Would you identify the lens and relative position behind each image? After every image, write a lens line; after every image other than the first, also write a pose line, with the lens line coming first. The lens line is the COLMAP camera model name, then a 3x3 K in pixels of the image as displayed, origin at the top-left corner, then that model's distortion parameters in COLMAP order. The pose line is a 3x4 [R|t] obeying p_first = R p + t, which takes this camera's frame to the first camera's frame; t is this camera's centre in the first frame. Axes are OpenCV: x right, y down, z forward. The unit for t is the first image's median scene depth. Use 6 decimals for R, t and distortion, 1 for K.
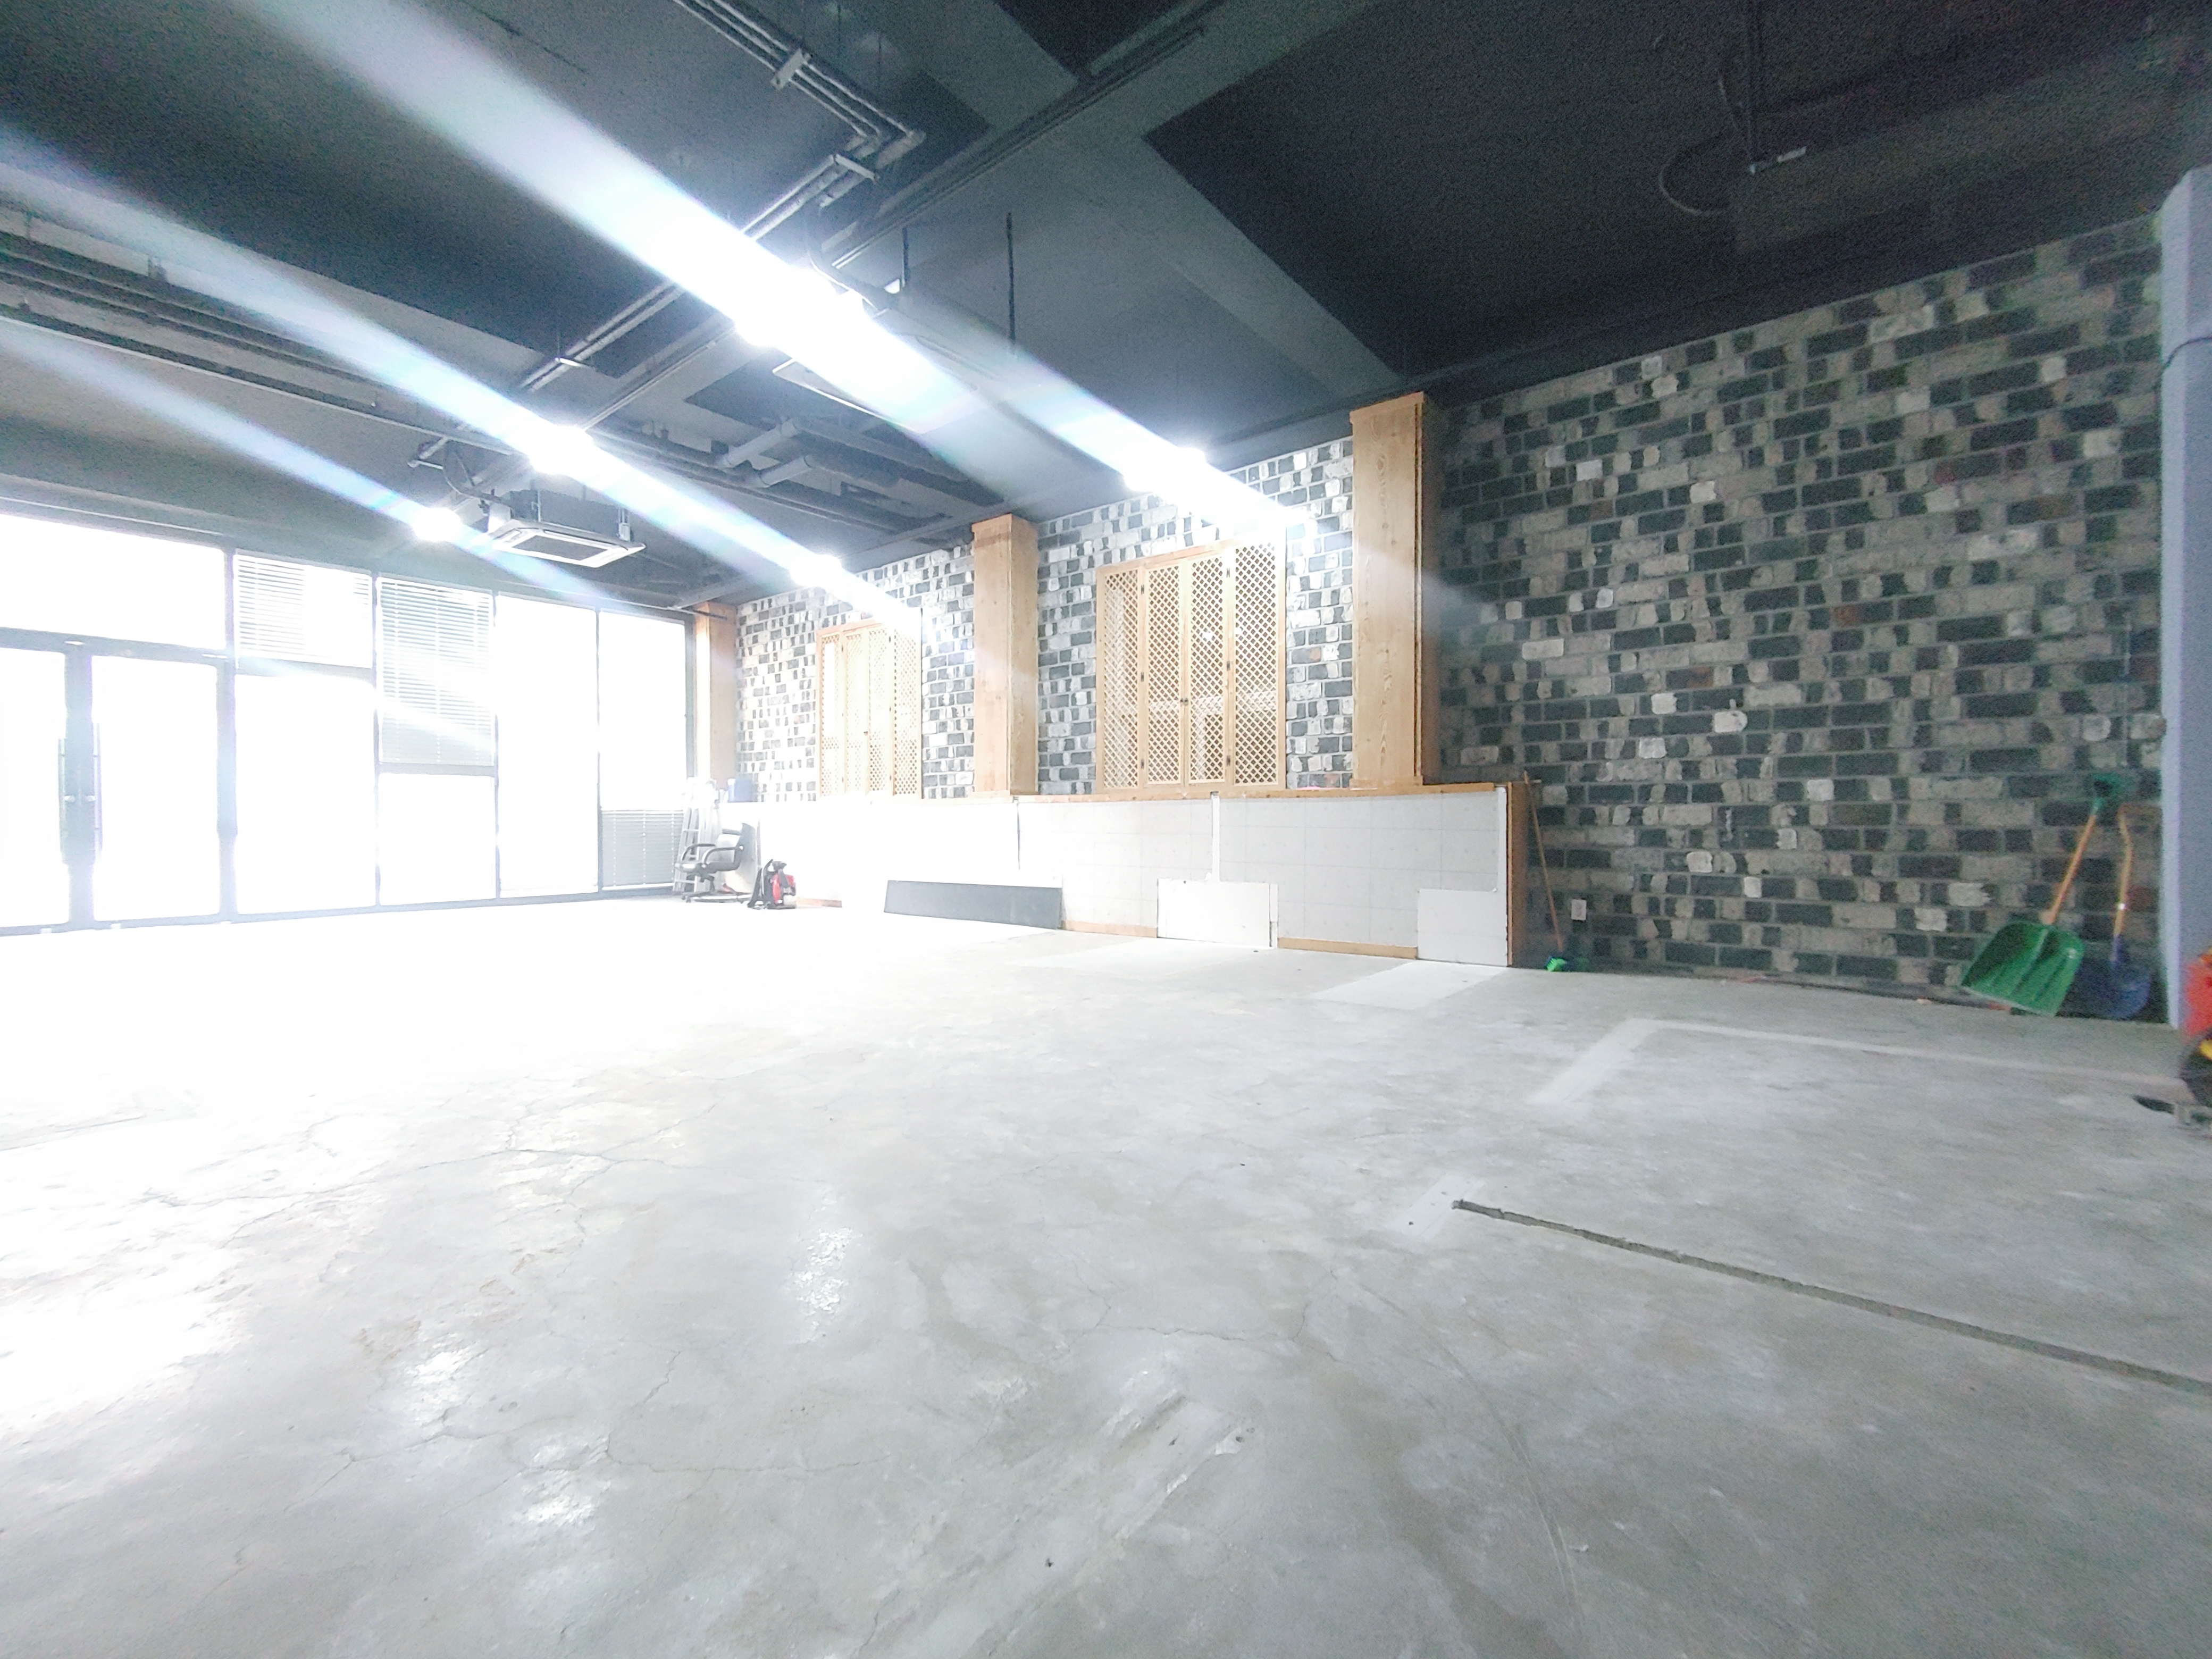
lens RADIAL K [[938.4, 0, 1106.0], [0, 938.4, 829.5], [0, 0, 1]] dist [-0.001953, 0.000801]
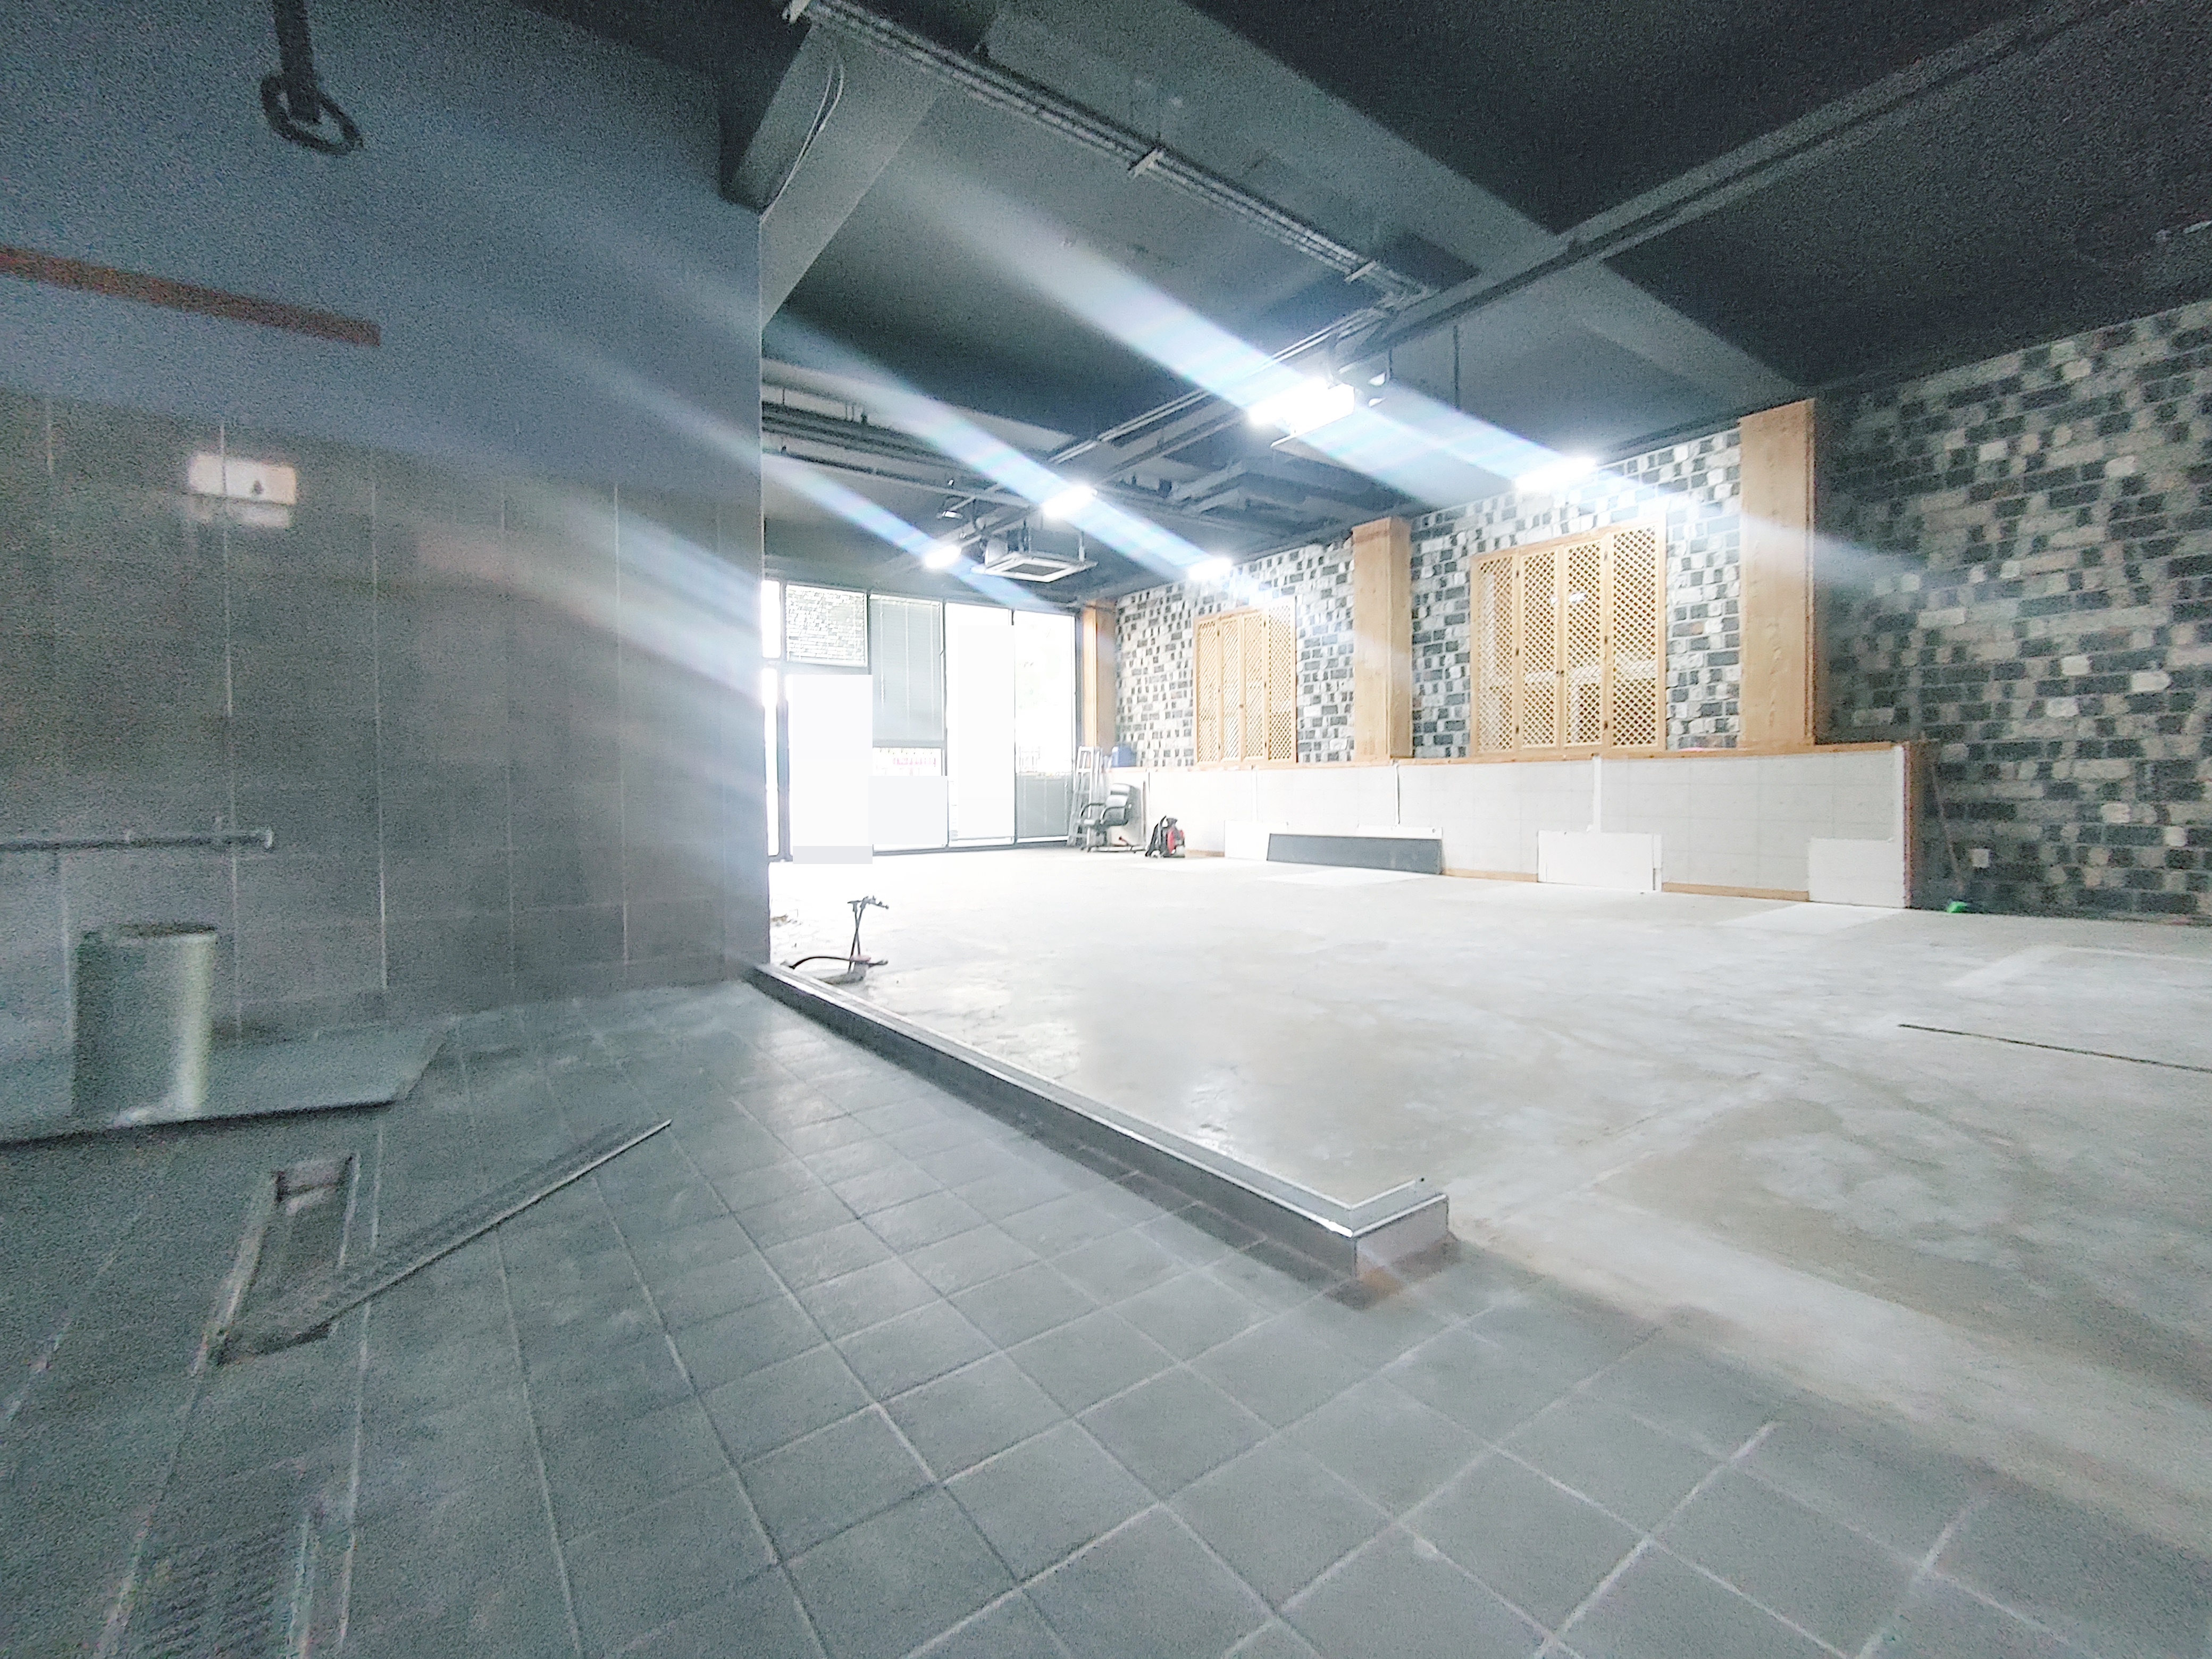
lens RADIAL K [[962.3, 0, 1133.6], [0, 962.3, 800.8], [0, 0, 1]] dist [0.001503, -0.000927]
pose [[0.970525, -0.002517, -0.240986, -0.156255], [0.004338, 0.999966, 0.007026, 0.006521], [0.240960, -0.007864, 0.970503, -0.277090]]
